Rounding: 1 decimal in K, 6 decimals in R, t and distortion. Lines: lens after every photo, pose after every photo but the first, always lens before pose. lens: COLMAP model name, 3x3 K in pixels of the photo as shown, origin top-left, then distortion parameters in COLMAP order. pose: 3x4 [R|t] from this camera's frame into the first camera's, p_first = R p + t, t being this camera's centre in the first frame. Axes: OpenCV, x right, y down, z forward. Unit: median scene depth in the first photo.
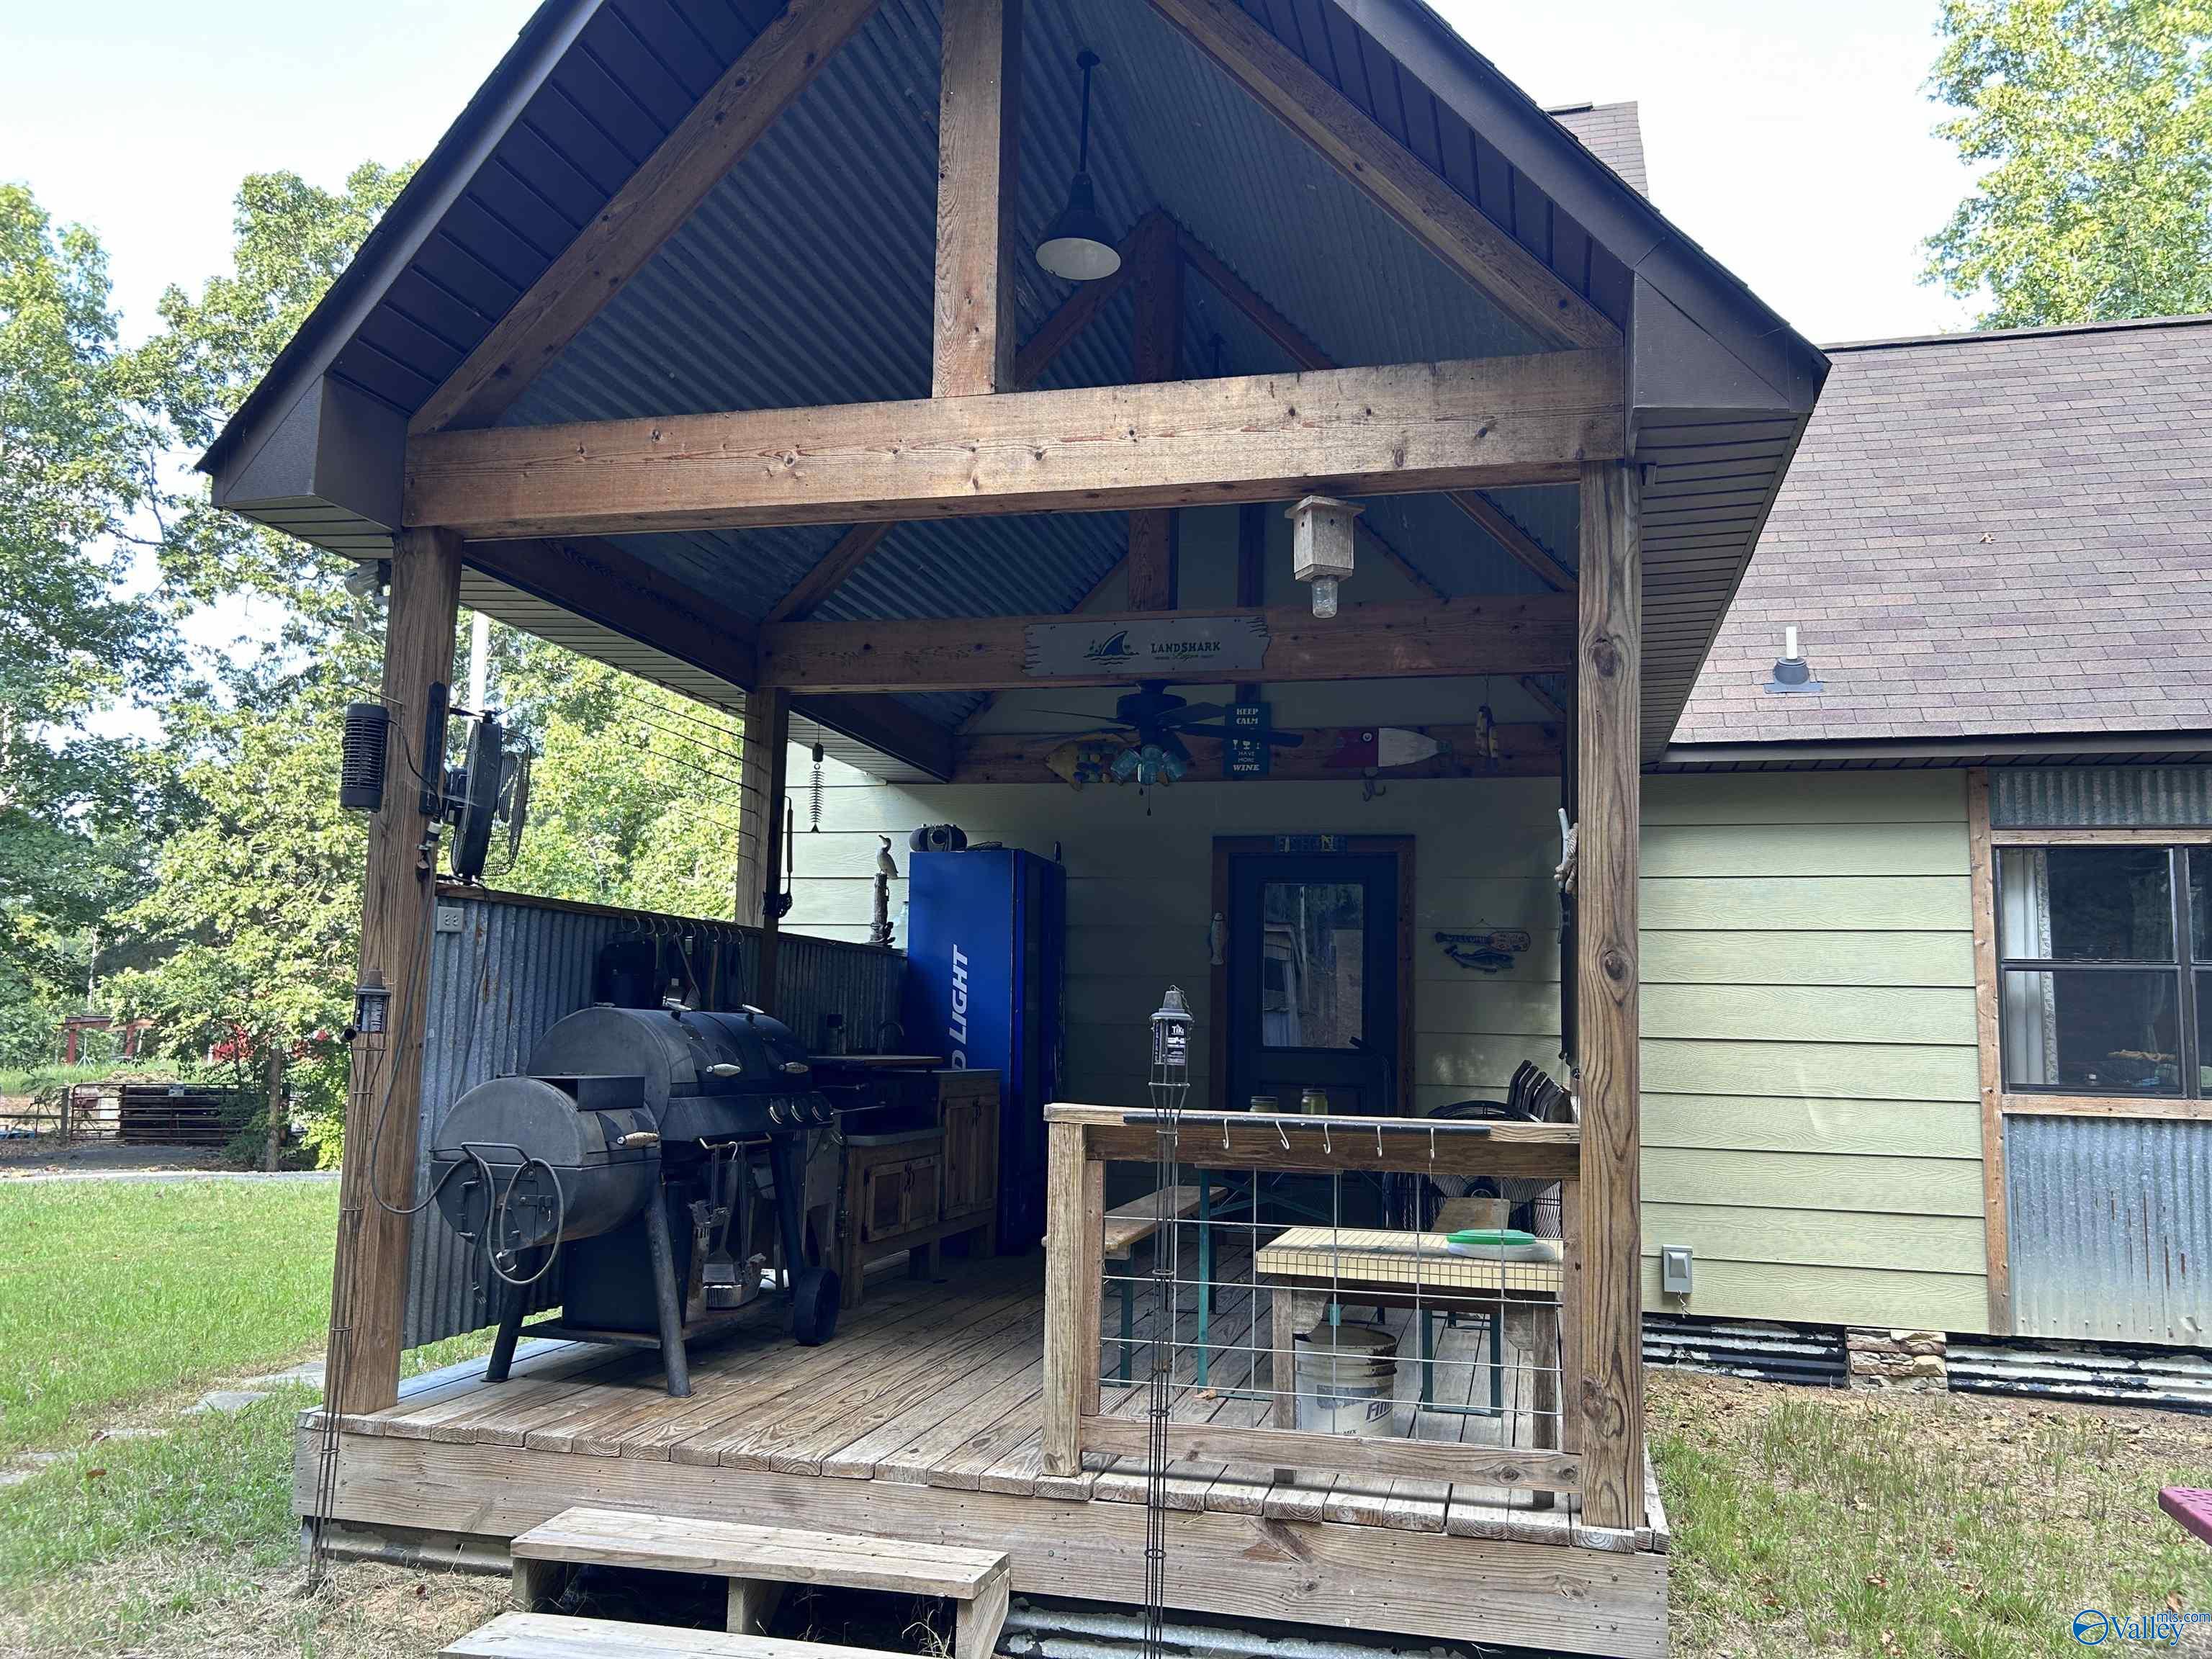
lens RADIAL K [[1637.1, 0, 1120.6], [0, 1637.1, 838.6], [0, 0, 1]] dist [0.072885, -0.089998]
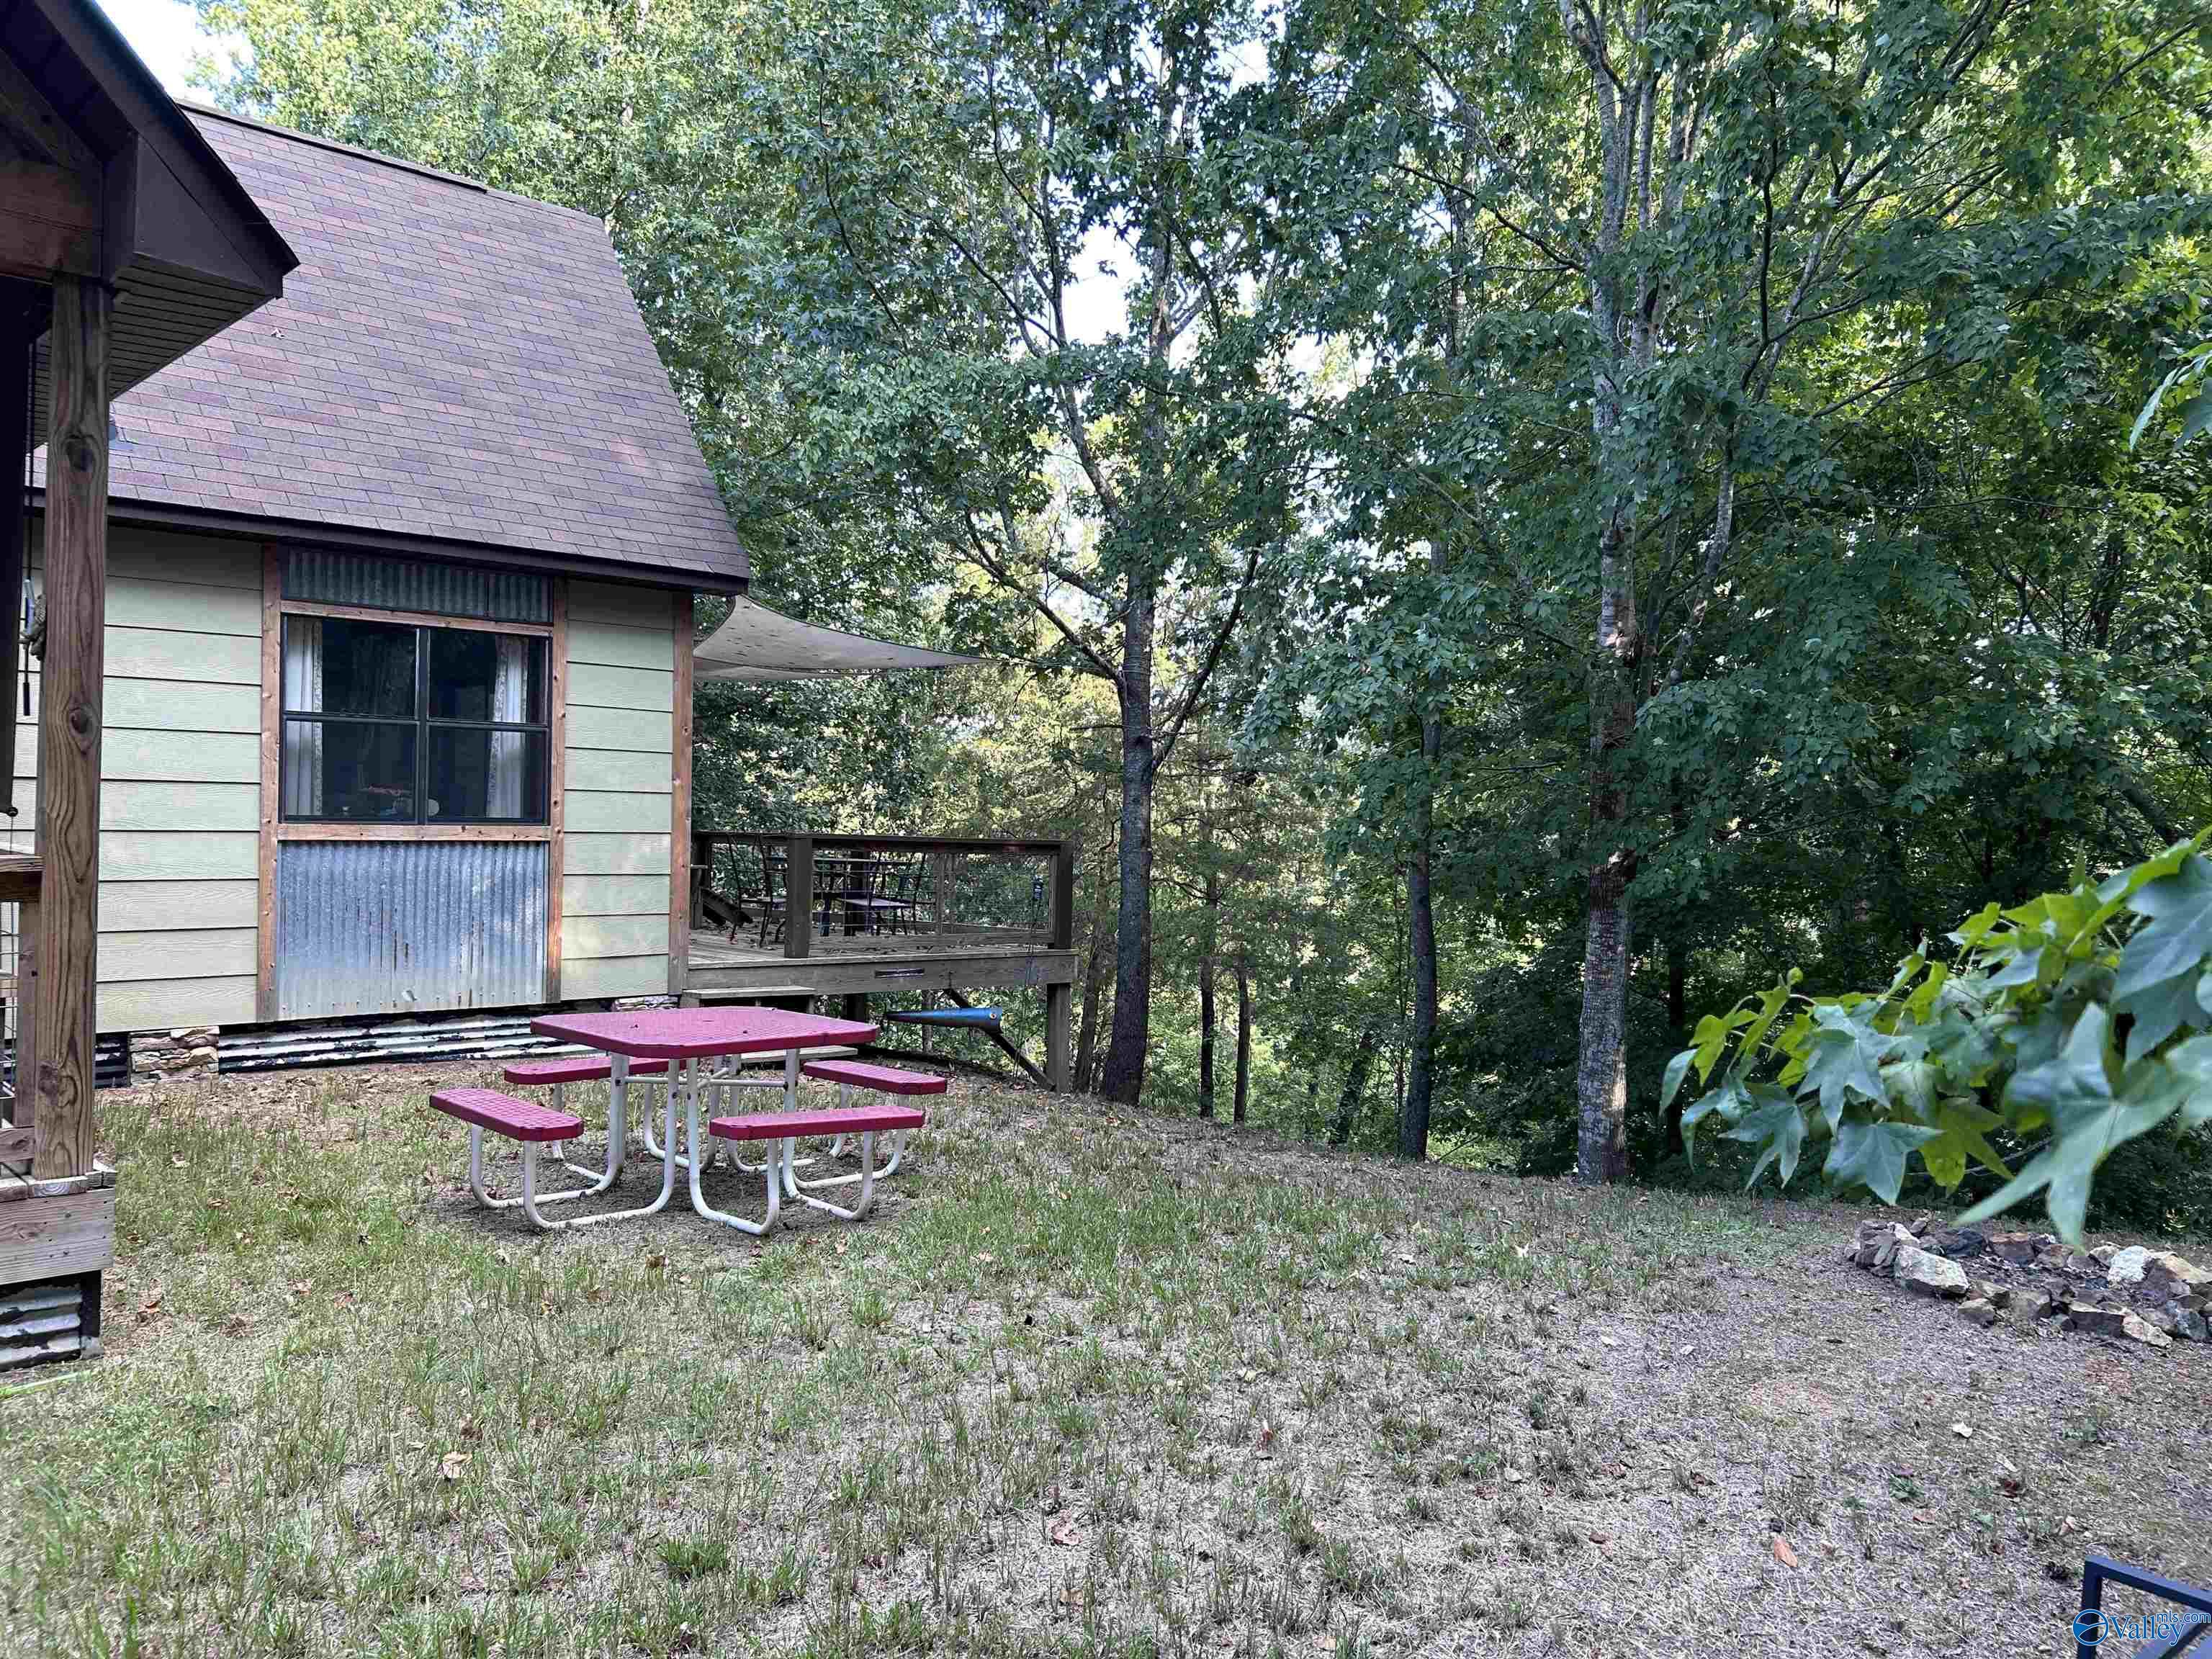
lens RADIAL K [[1637.1, 0, 1120.6], [0, 1637.1, 838.6], [0, 0, 1]] dist [0.072885, -0.089998]
pose [[0.528425, -0.027473, 0.848535, -0.295994], [-0.108569, 0.989083, 0.099636, -0.036757], [-0.842009, -0.144775, 0.519674, -0.237995]]
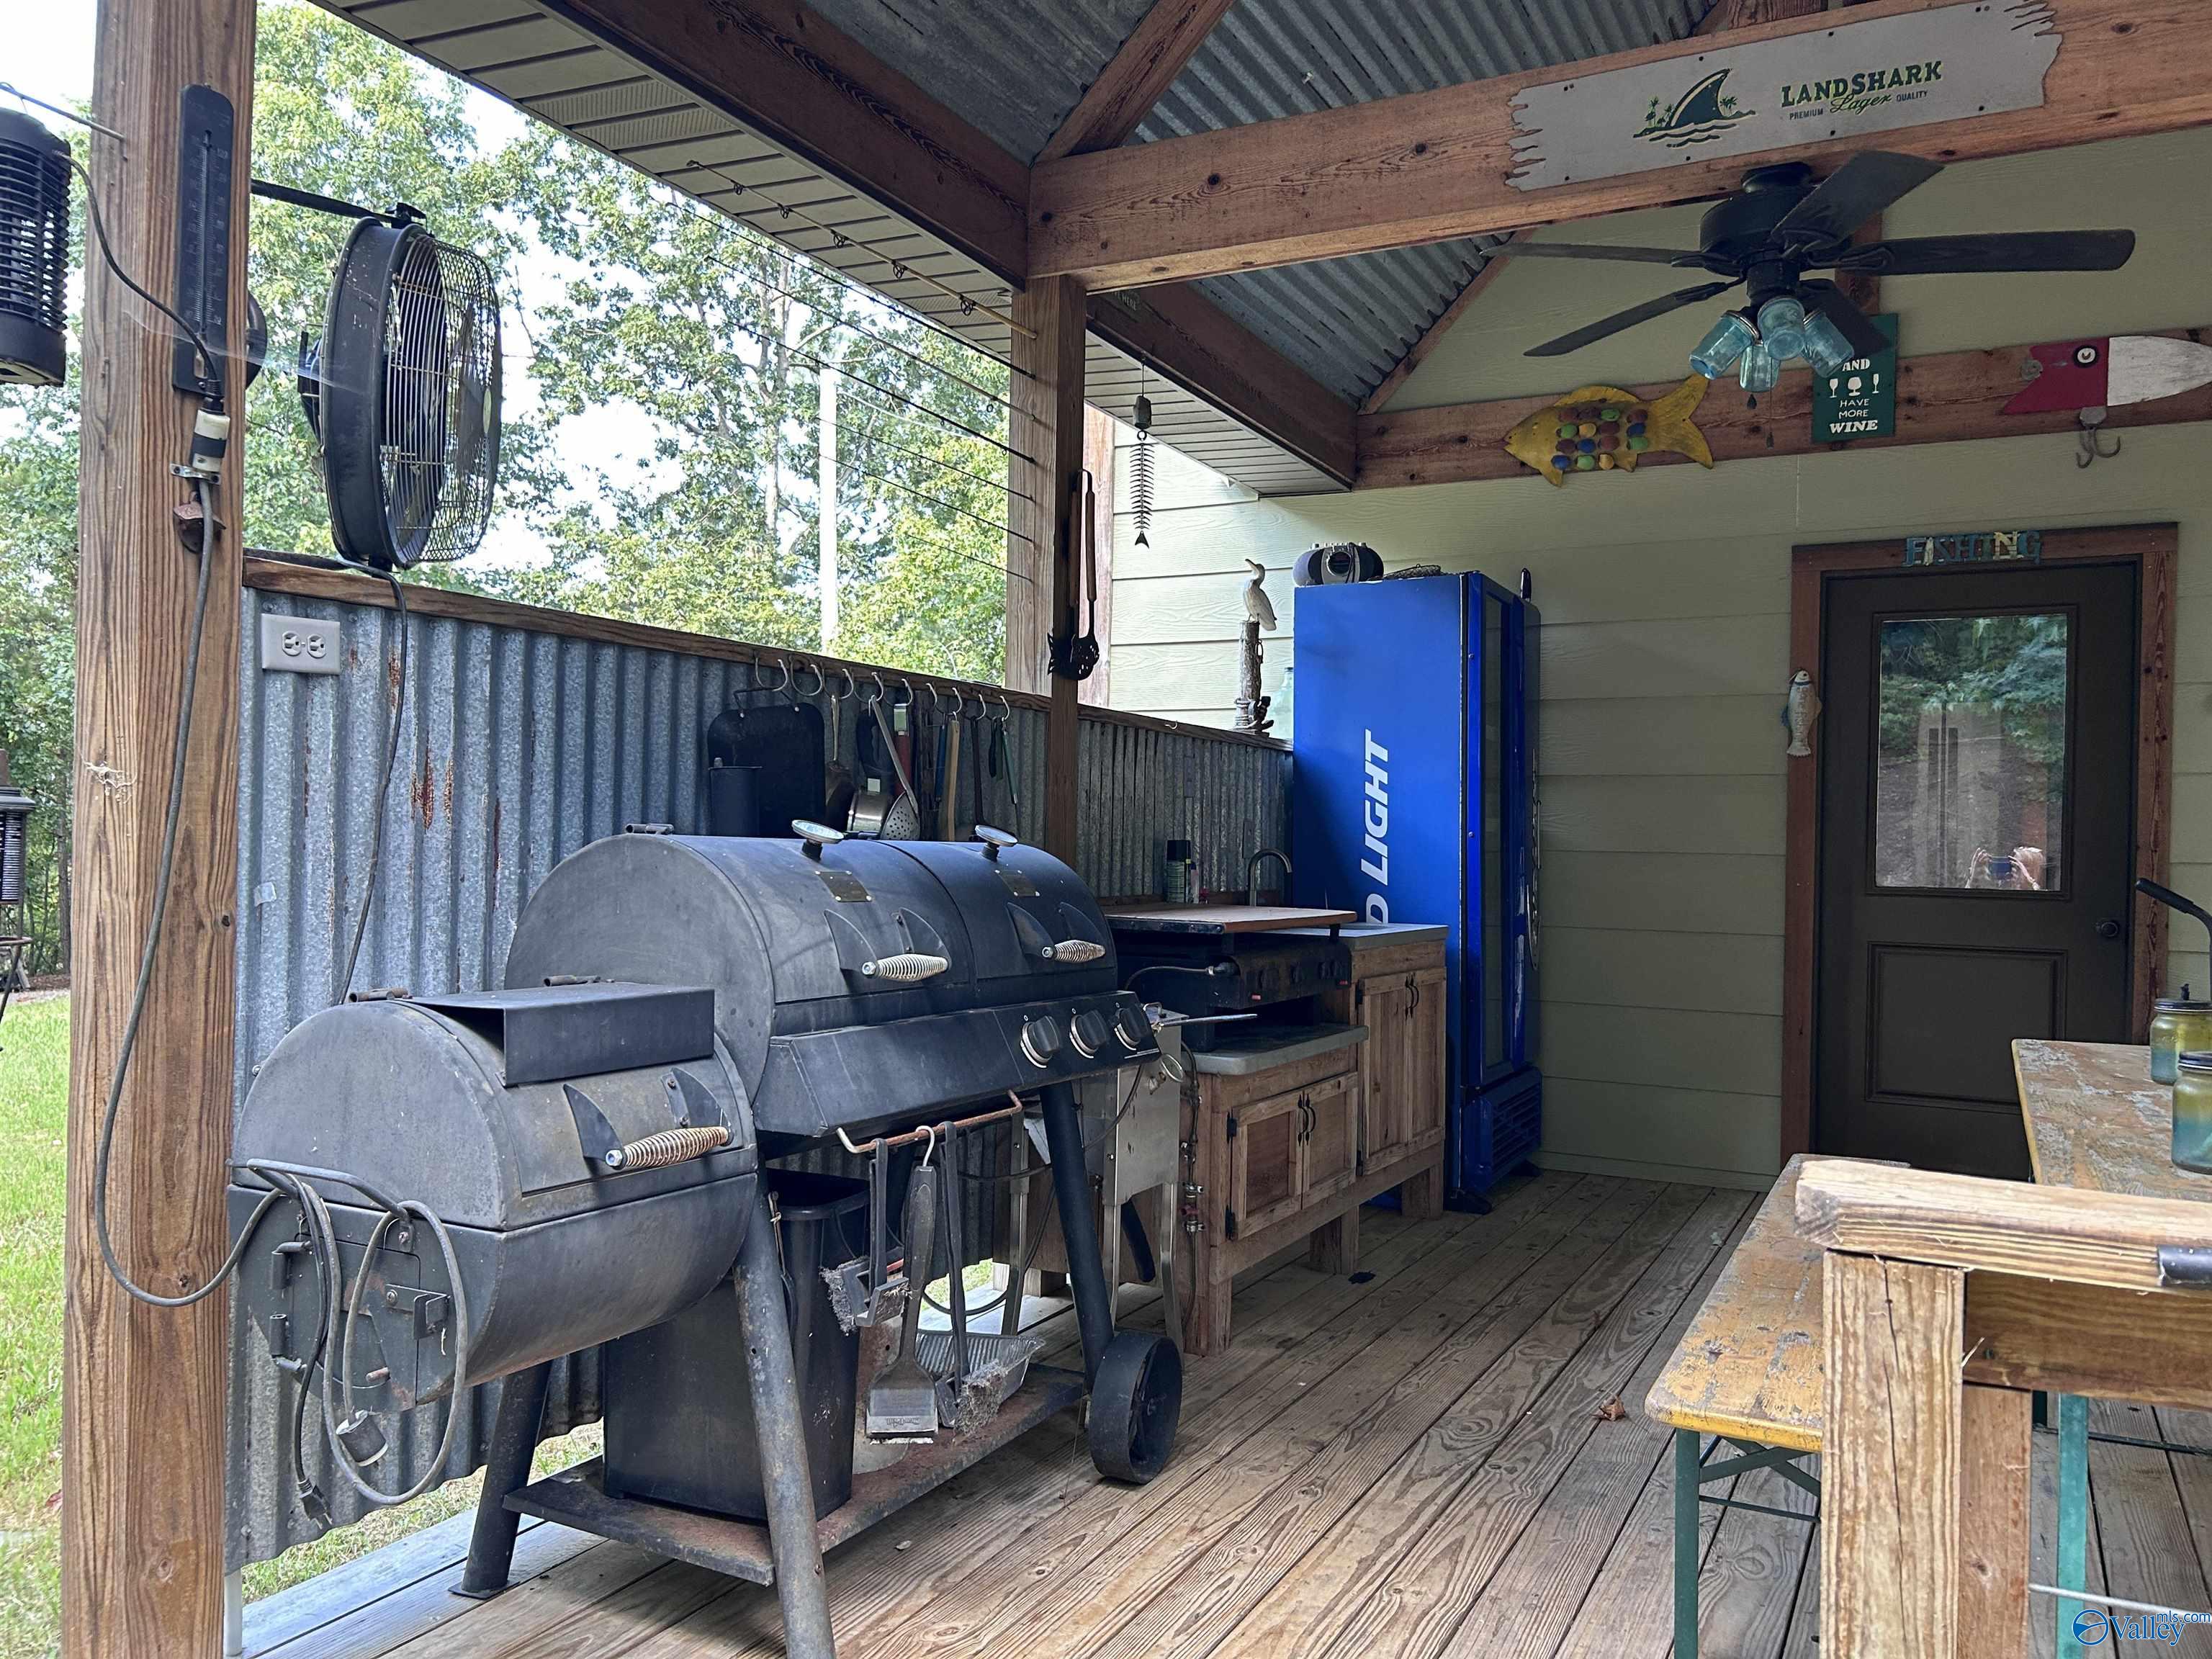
lens RADIAL K [[1637.1, 0, 1120.6], [0, 1637.1, 838.6], [0, 0, 1]] dist [0.072885, -0.089998]
pose [[0.972683, -0.004241, -0.232100, -0.044392], [0.029949, 0.993770, 0.107352, 0.033500], [0.230199, -0.111371, 0.966750, 0.337724]]
